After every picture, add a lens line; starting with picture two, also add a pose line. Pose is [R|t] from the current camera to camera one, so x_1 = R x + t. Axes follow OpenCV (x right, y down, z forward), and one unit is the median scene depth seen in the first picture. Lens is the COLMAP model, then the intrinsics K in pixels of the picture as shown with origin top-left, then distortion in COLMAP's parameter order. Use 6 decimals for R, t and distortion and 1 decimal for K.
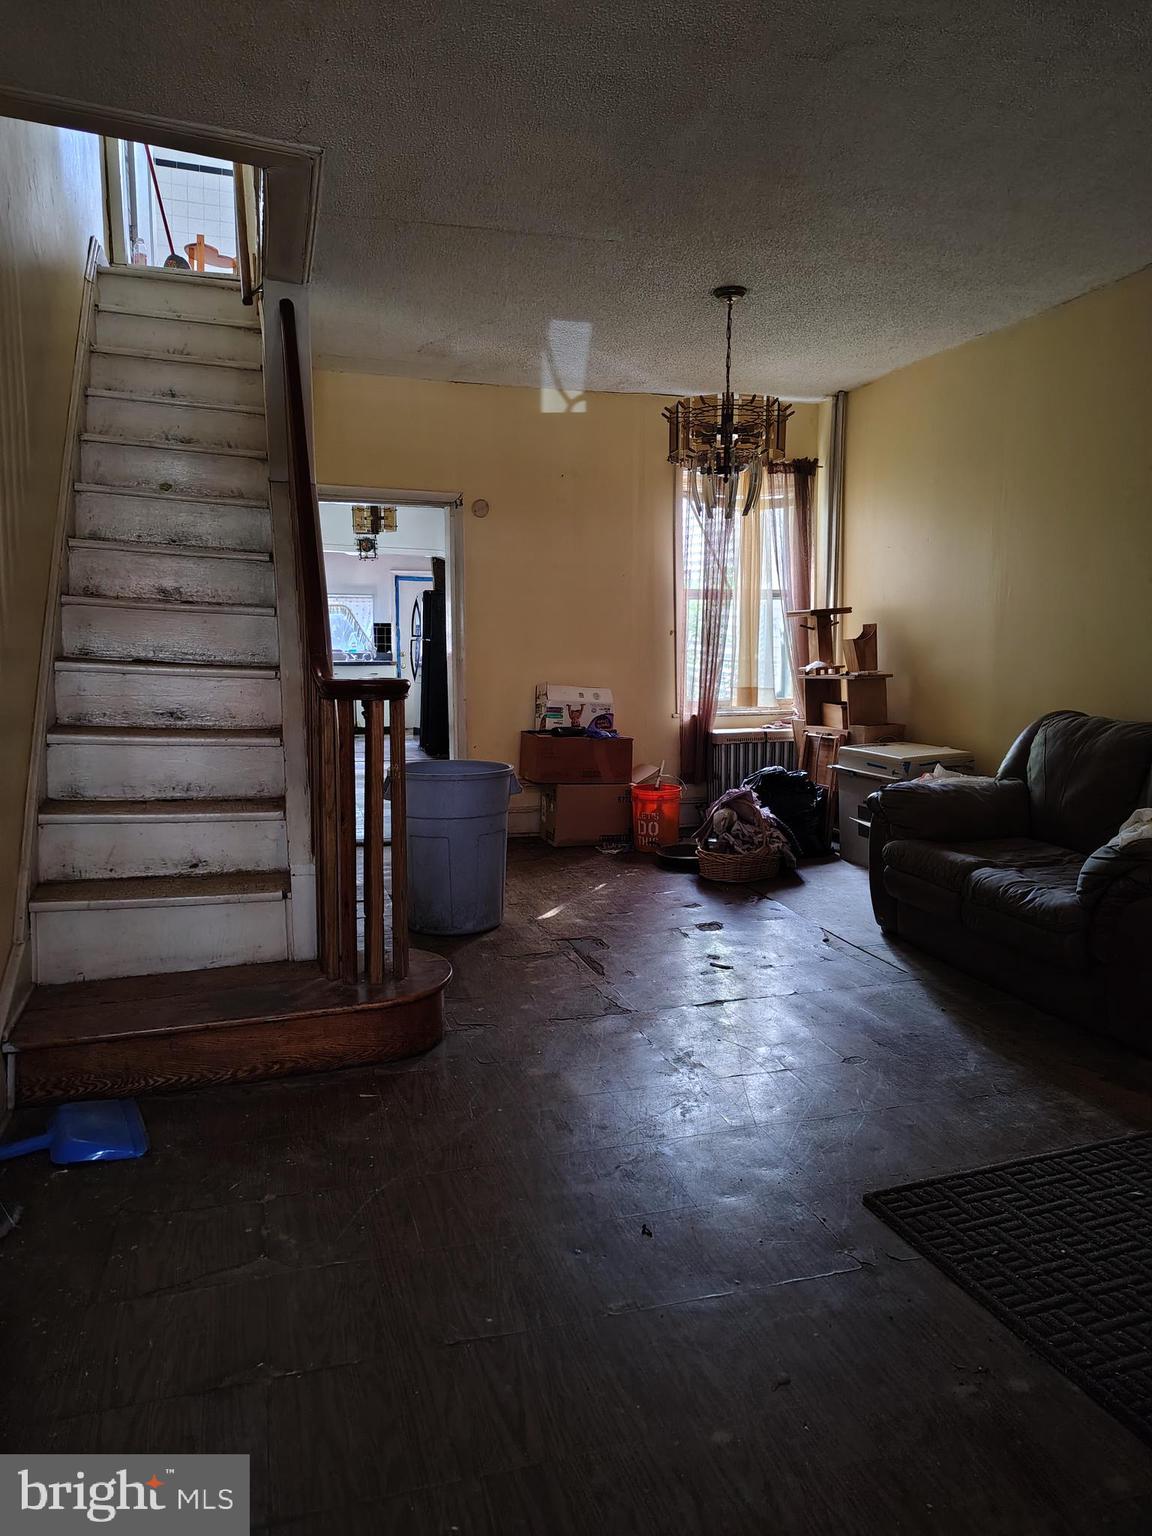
lens RADIAL K [[1065.6, 0, 587.4], [0, 1065.6, 767.8], [0, 0, 1]] dist [0.039831, -0.046745]
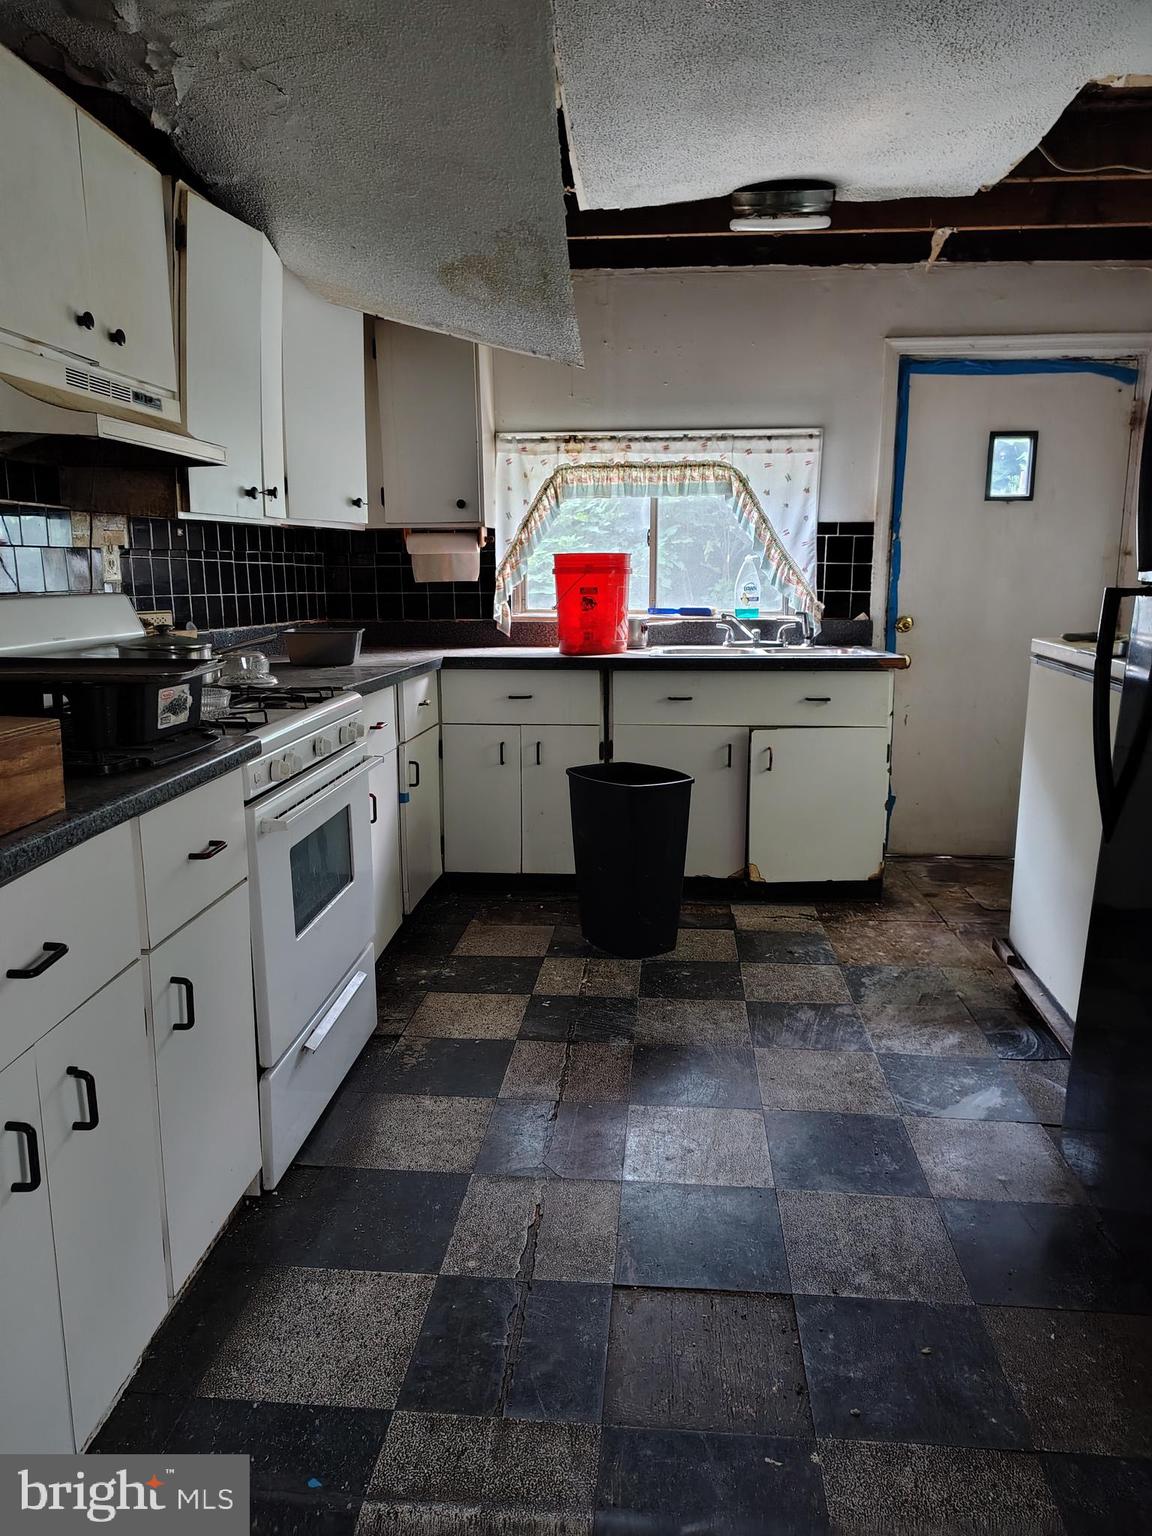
lens RADIAL K [[1065.6, 0, 588.2], [0, 1065.6, 777.9], [0, 0, 1]] dist [0.039831, -0.046745]
pose [[0.936939, 0.061730, -0.343999, -0.328345], [-0.035382, 0.995975, 0.082357, -0.184823], [0.347699, -0.064993, 0.935351, 1.481480]]
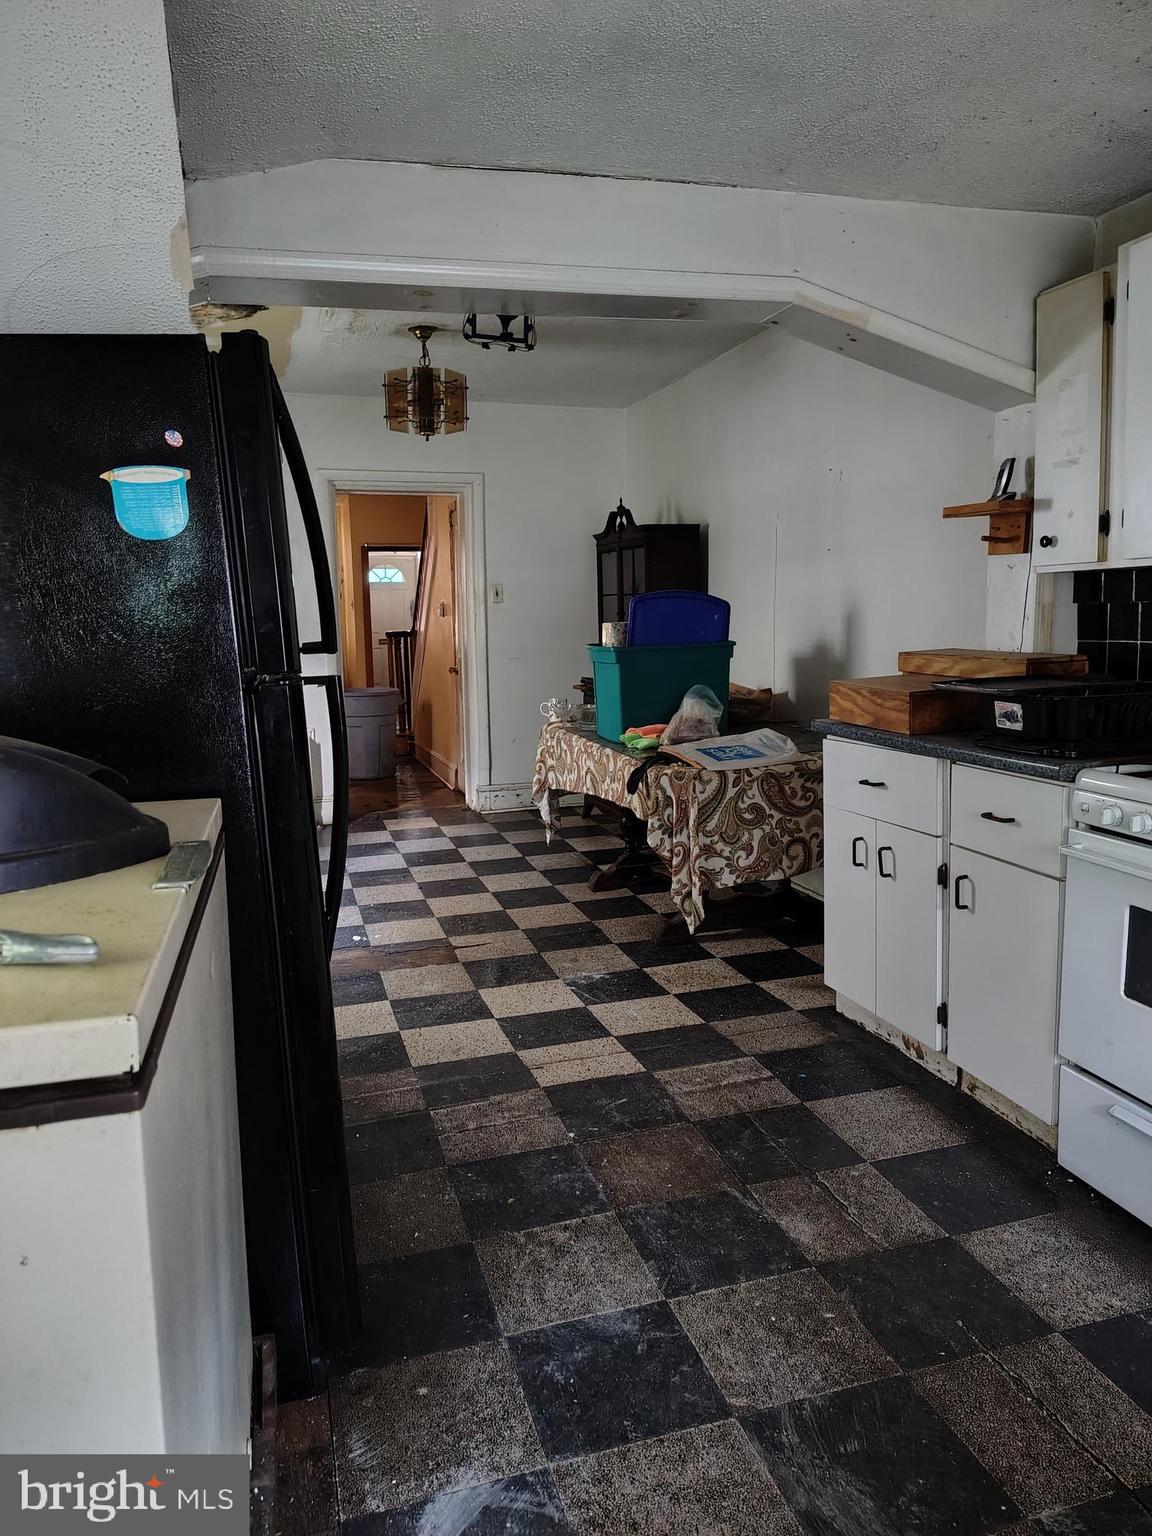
lens RADIAL K [[1065.6, 0, 582.7], [0, 1065.6, 757.1], [0, 0, 1]] dist [0.039831, -0.046745]
pose [[-0.999831, 0.015747, -0.009457, -0.355976], [0.012782, 0.966203, 0.257465, -0.264089], [0.013191, 0.257301, -0.966241, 2.065294]]
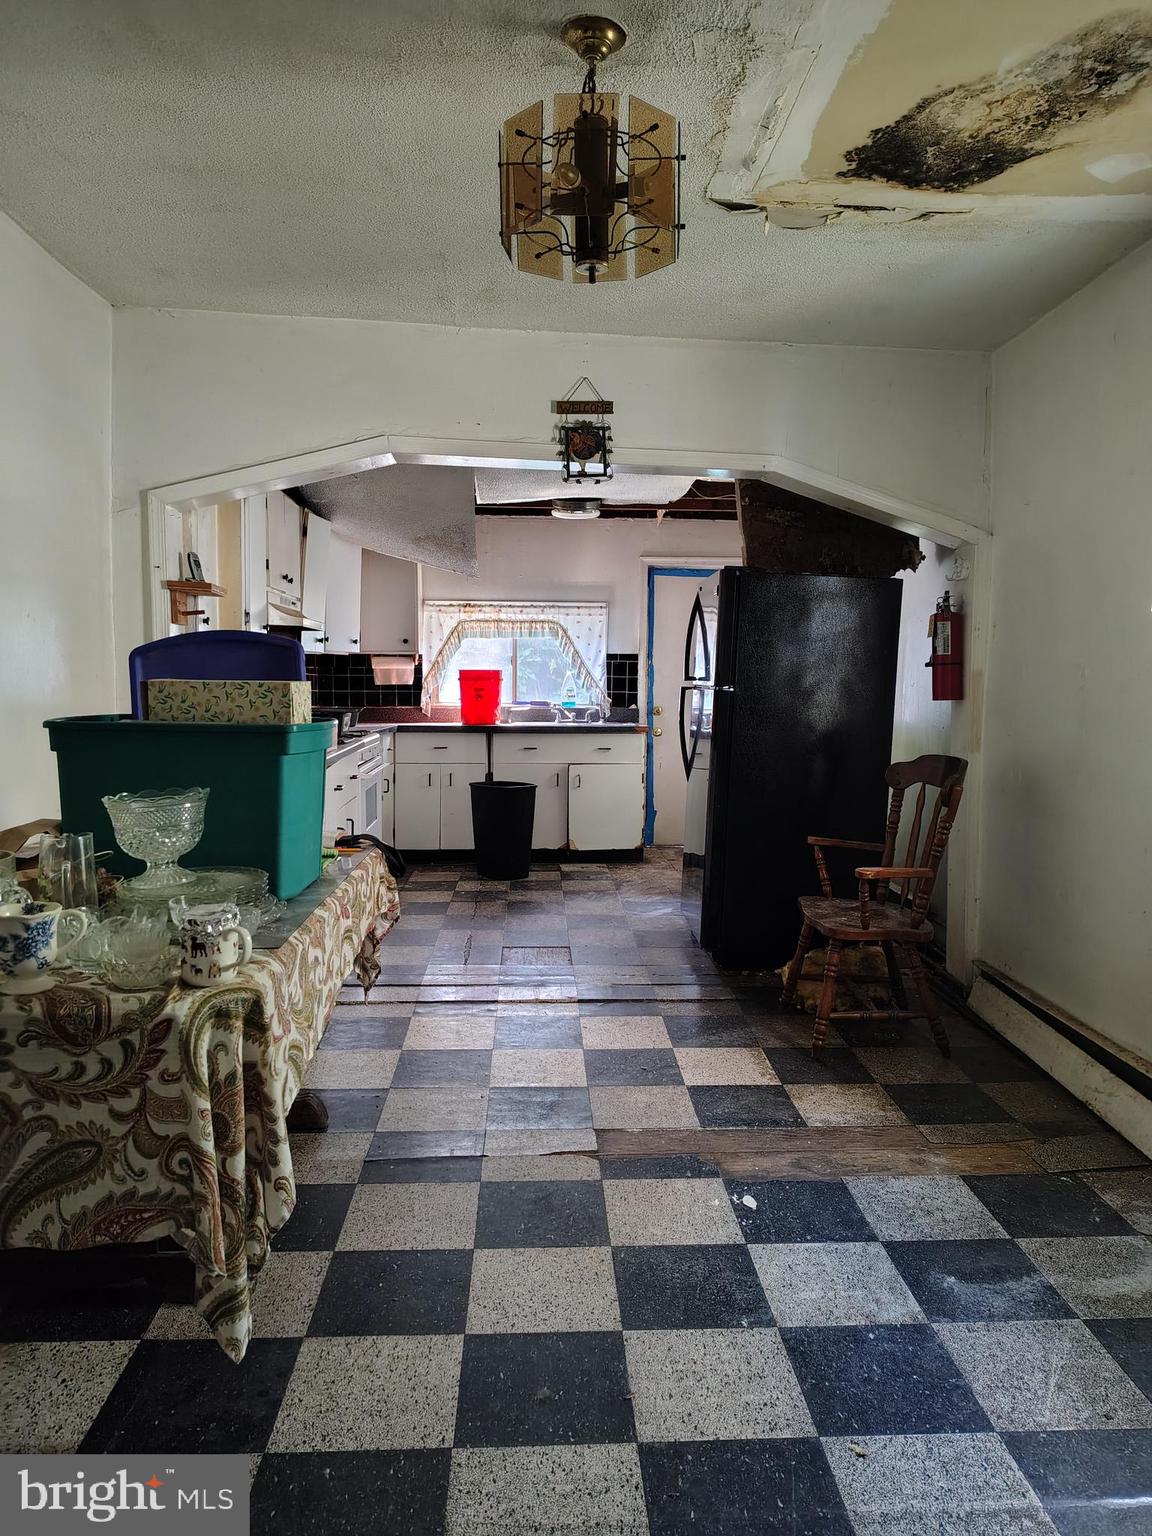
lens RADIAL K [[1065.6, 0, 578.4], [0, 1065.6, 768.8], [0, 0, 1]] dist [0.039831, -0.046745]
pose [[0.972619, 0.024036, -0.231161, -0.188362], [-0.032069, 0.999003, -0.031056, -0.128941], [0.230184, 0.037619, 0.972420, 1.015643]]
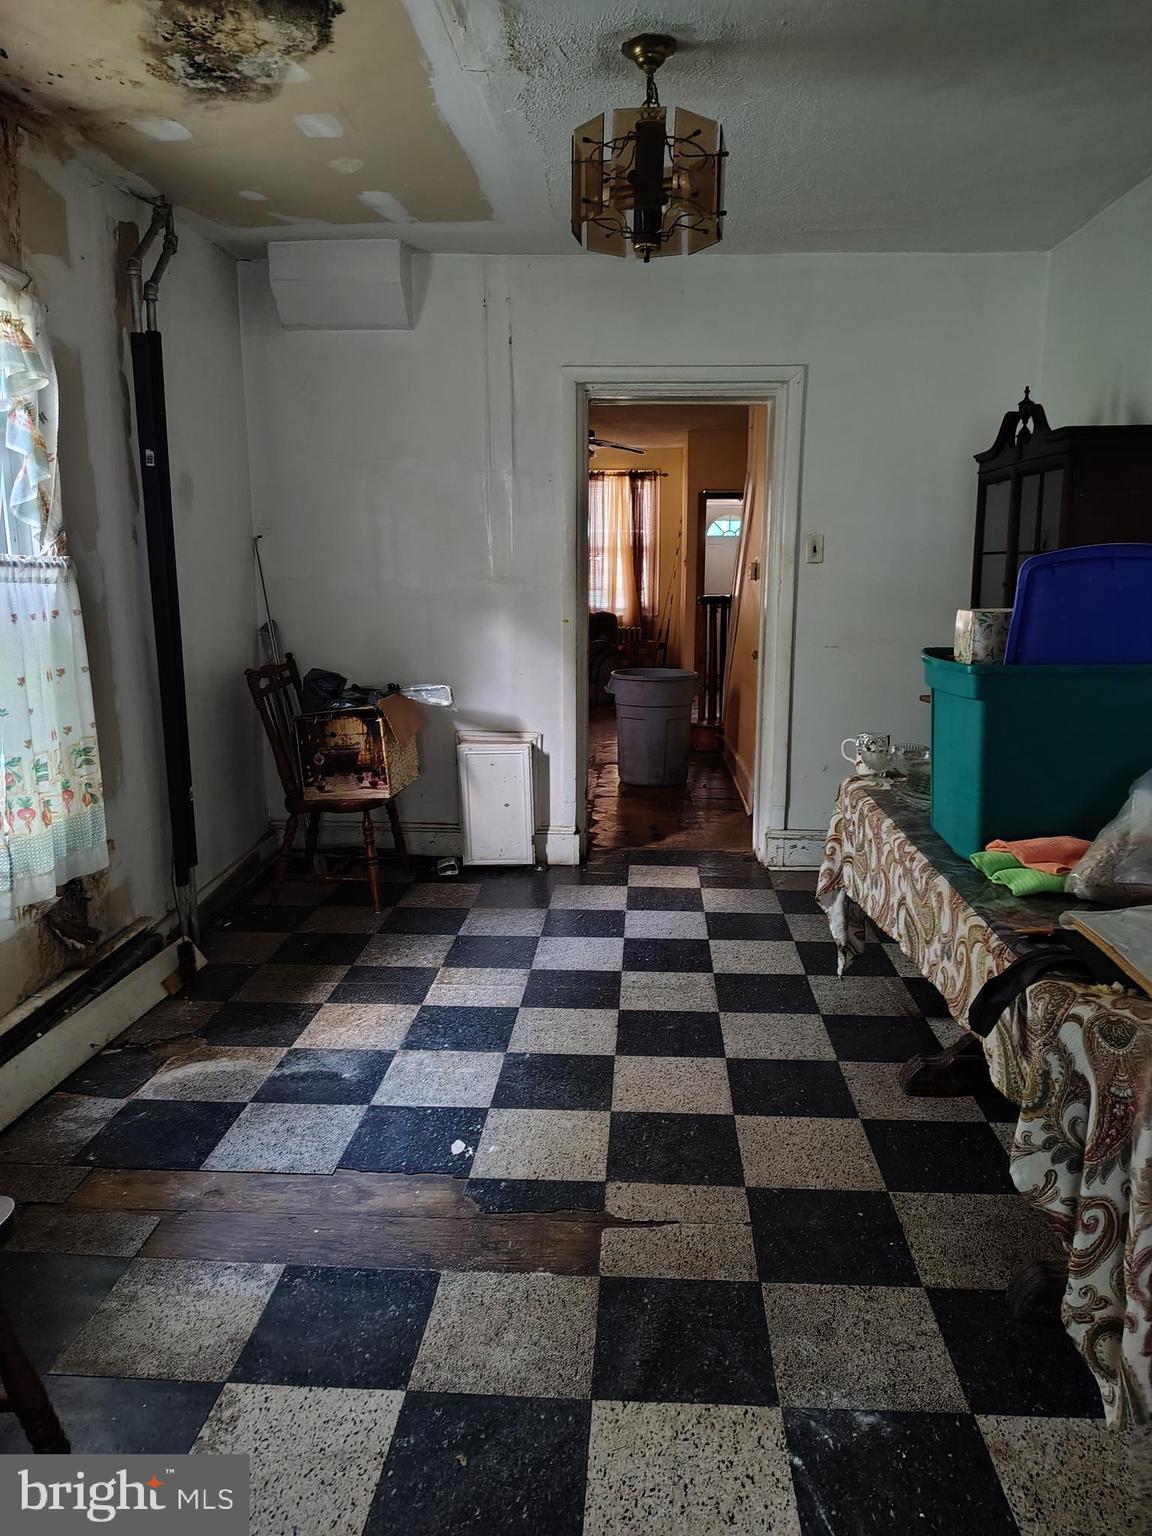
lens RADIAL K [[1065.6, 0, 583.0], [0, 1065.6, 763.5], [0, 0, 1]] dist [0.039831, -0.046745]
pose [[-0.942871, -0.062970, 0.327154, -0.379038], [0.037368, 0.955791, 0.291663, -0.226716], [-0.331057, 0.287225, -0.898834, 1.733651]]
